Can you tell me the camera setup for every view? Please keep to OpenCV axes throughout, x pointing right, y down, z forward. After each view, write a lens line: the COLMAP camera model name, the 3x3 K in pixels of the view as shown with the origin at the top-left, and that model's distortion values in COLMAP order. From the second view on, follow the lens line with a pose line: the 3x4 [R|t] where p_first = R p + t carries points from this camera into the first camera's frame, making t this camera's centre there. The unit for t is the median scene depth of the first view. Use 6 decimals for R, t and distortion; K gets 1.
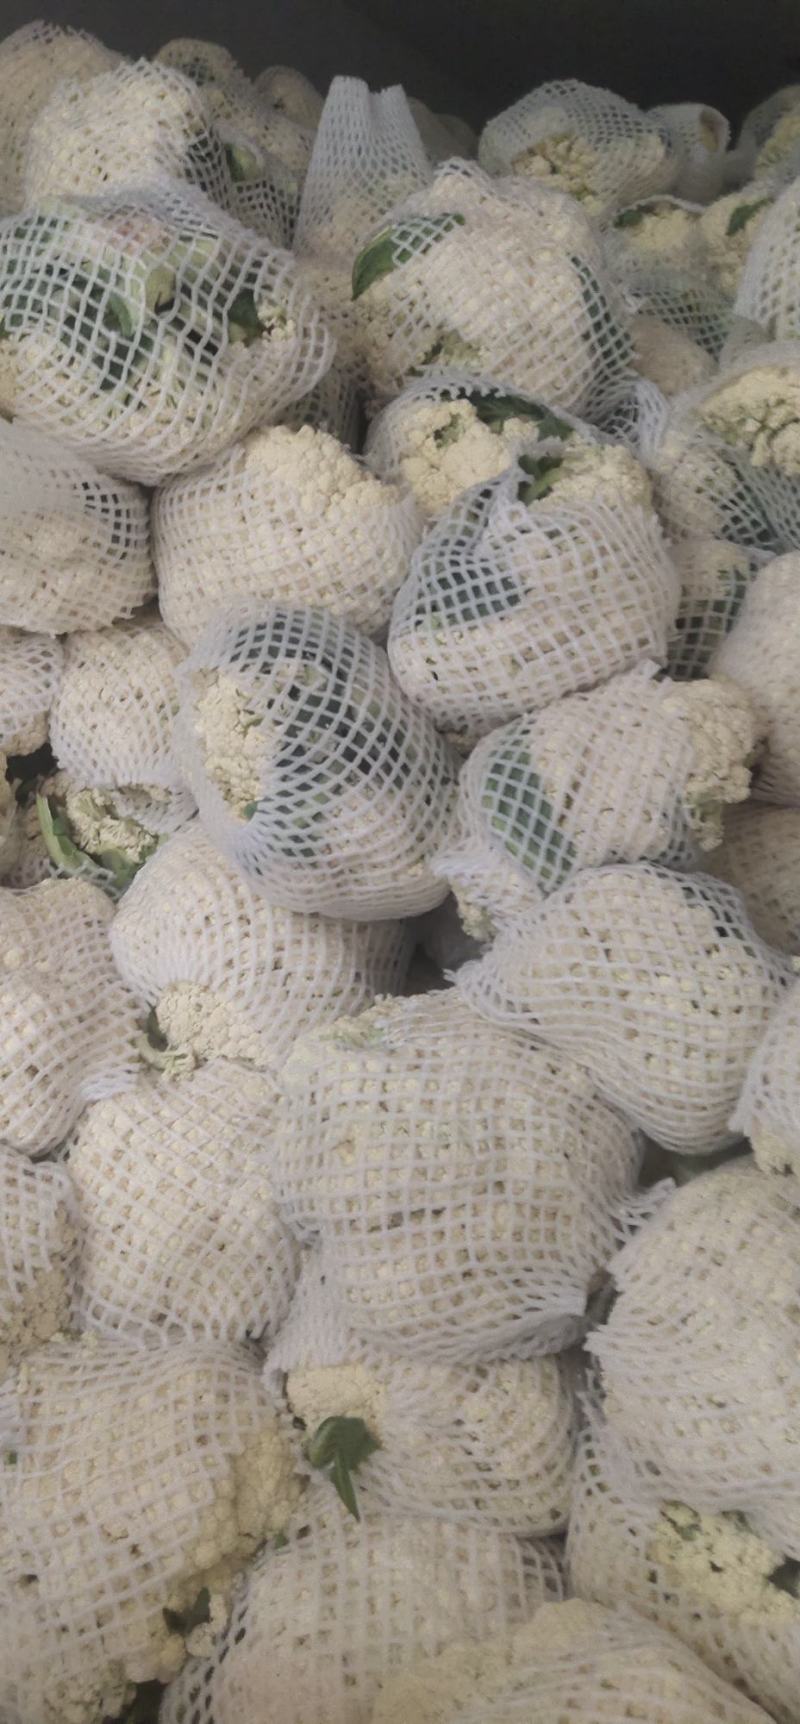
lens RADIAL K [[1243.6, 0, 400.0], [0, 1243.6, 862.0], [0, 0, 1]] dist [0.078977, -0.146093]
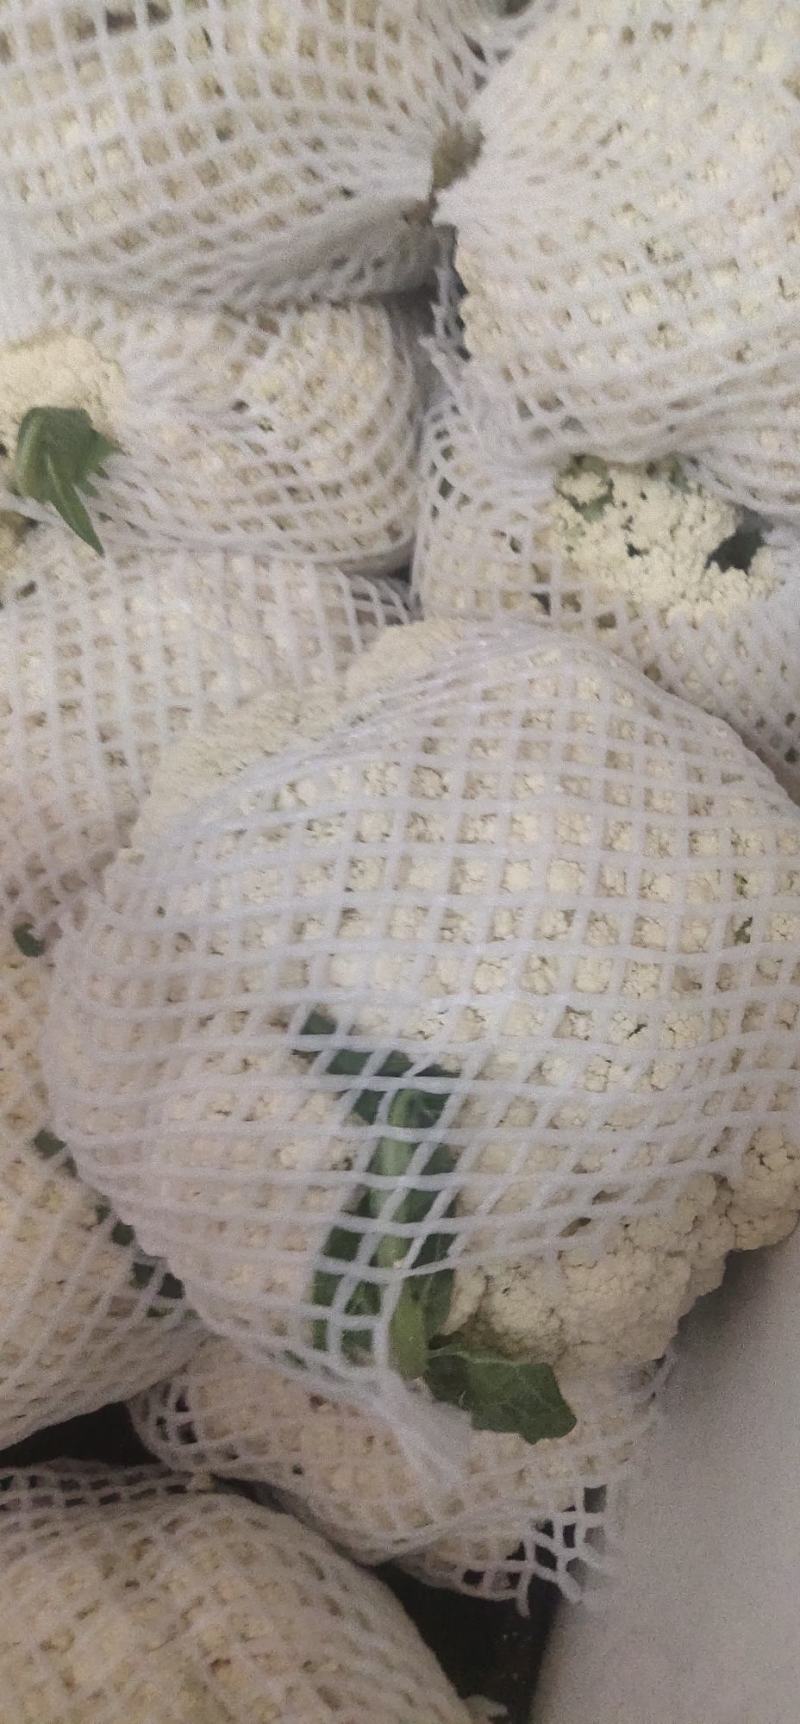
lens RADIAL K [[1243.6, 0, 400.0], [0, 1243.6, 862.0], [0, 0, 1]] dist [0.078977, -0.146093]
pose [[0.986610, -0.122678, 0.107475, 0.027143], [0.044941, 0.837936, 0.543914, 0.266999], [-0.156784, -0.531801, 0.832230, 0.298375]]
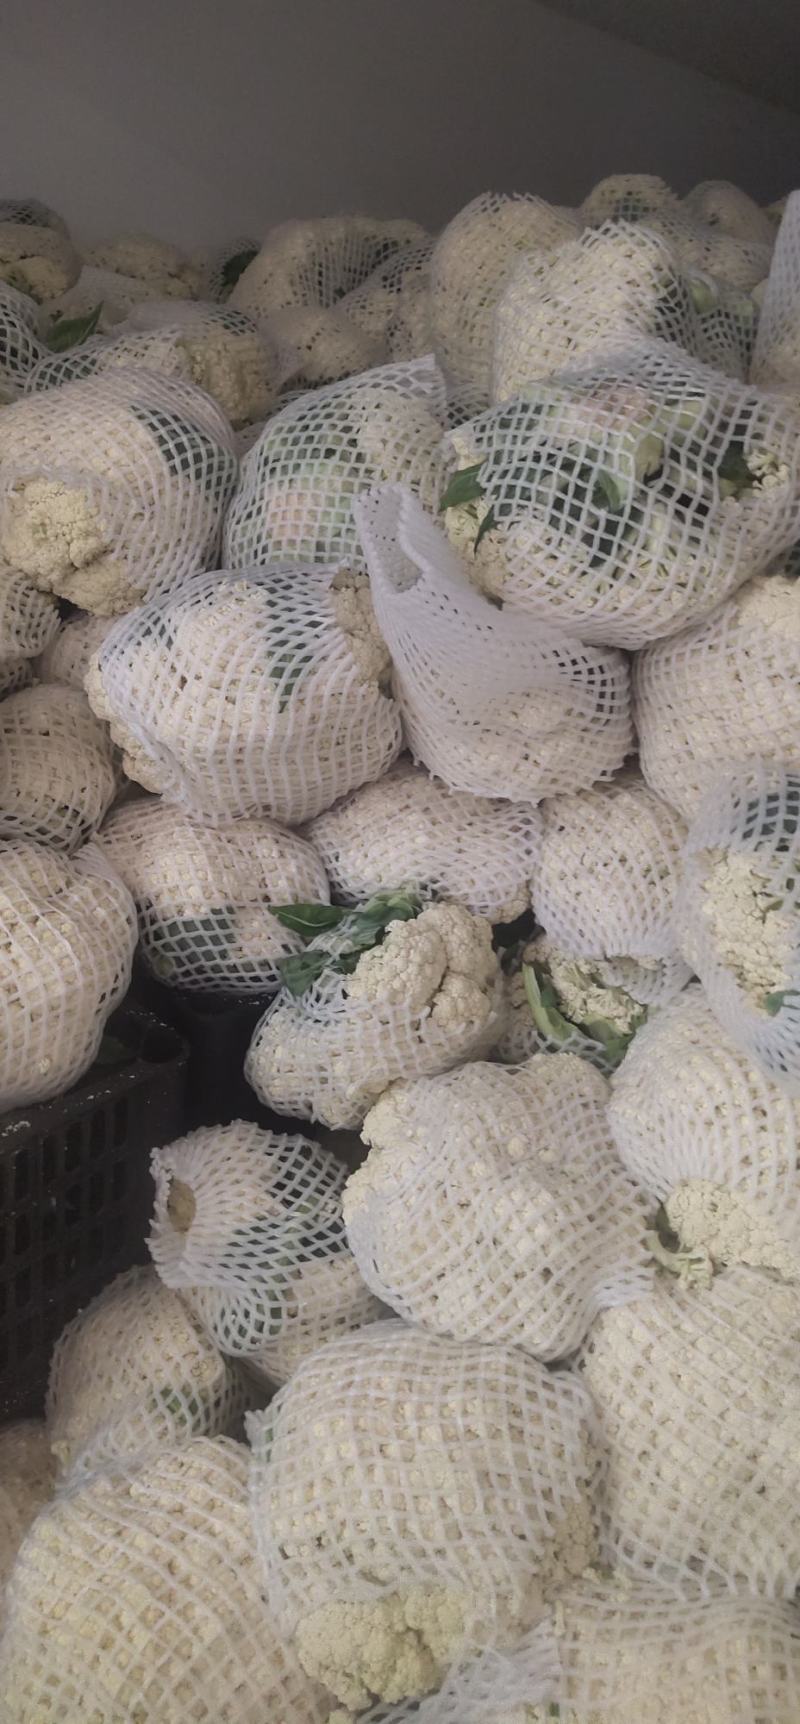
lens RADIAL K [[1243.6, 0, 400.0], [0, 1243.6, 862.0], [0, 0, 1]] dist [0.078977, -0.146093]
pose [[0.949139, -0.042524, -0.311973, -0.088976], [0.023231, 0.997595, -0.065301, -0.090385], [0.313999, 0.054733, 0.947844, 0.038170]]
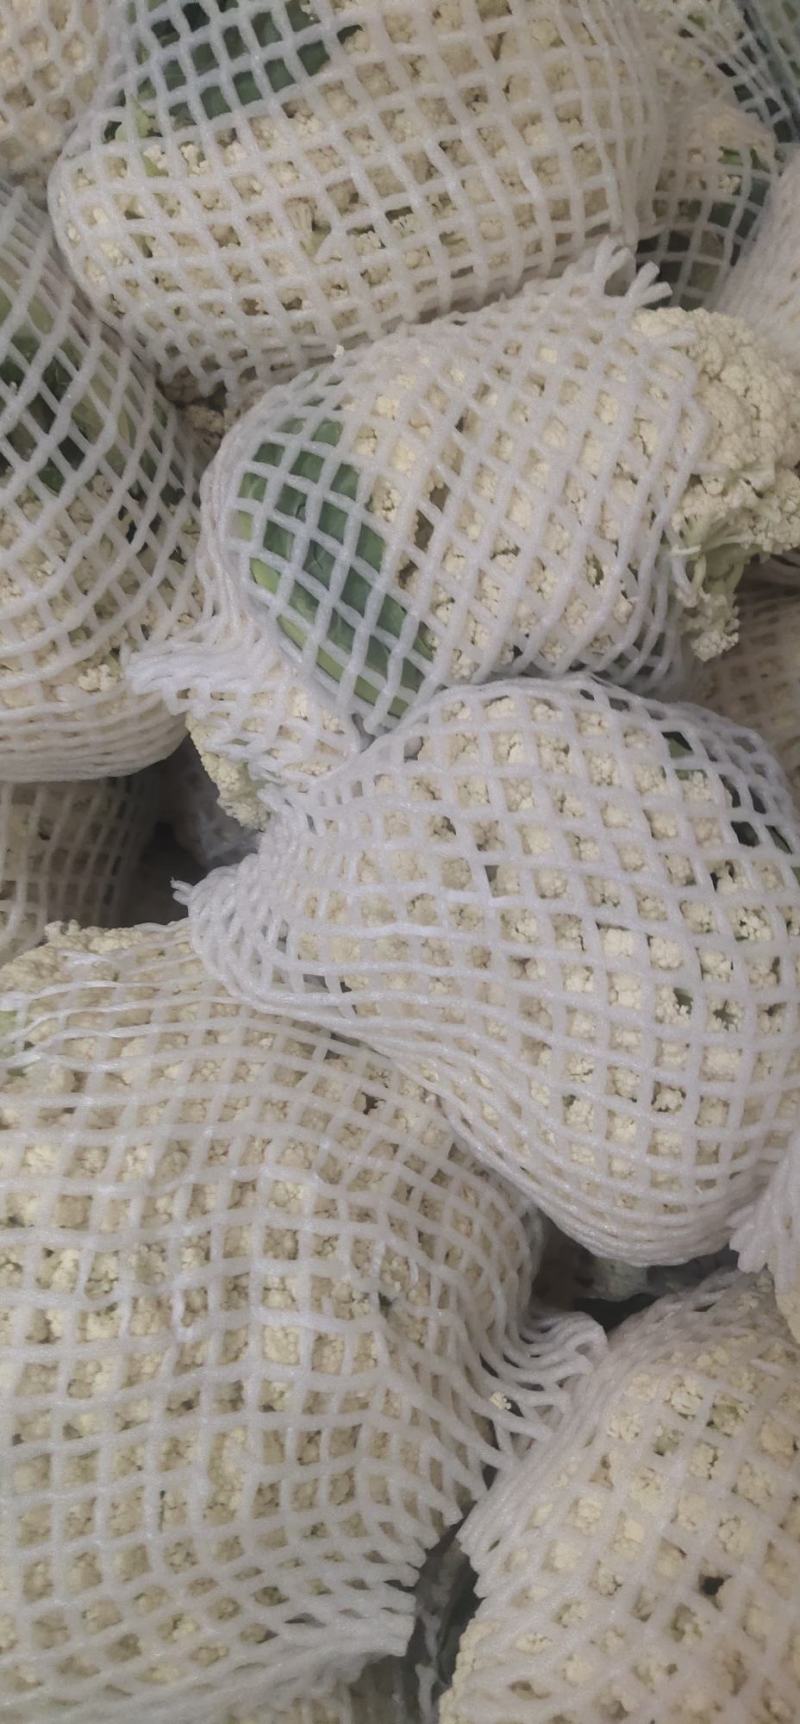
lens RADIAL K [[1243.6, 0, 400.0], [0, 1243.6, 862.0], [0, 0, 1]] dist [0.078977, -0.146093]
pose [[0.994577, 0.023785, 0.101248, 0.080345], [-0.035480, 0.992695, 0.115318, 0.016753], [-0.097765, -0.118285, 0.988155, 0.513732]]
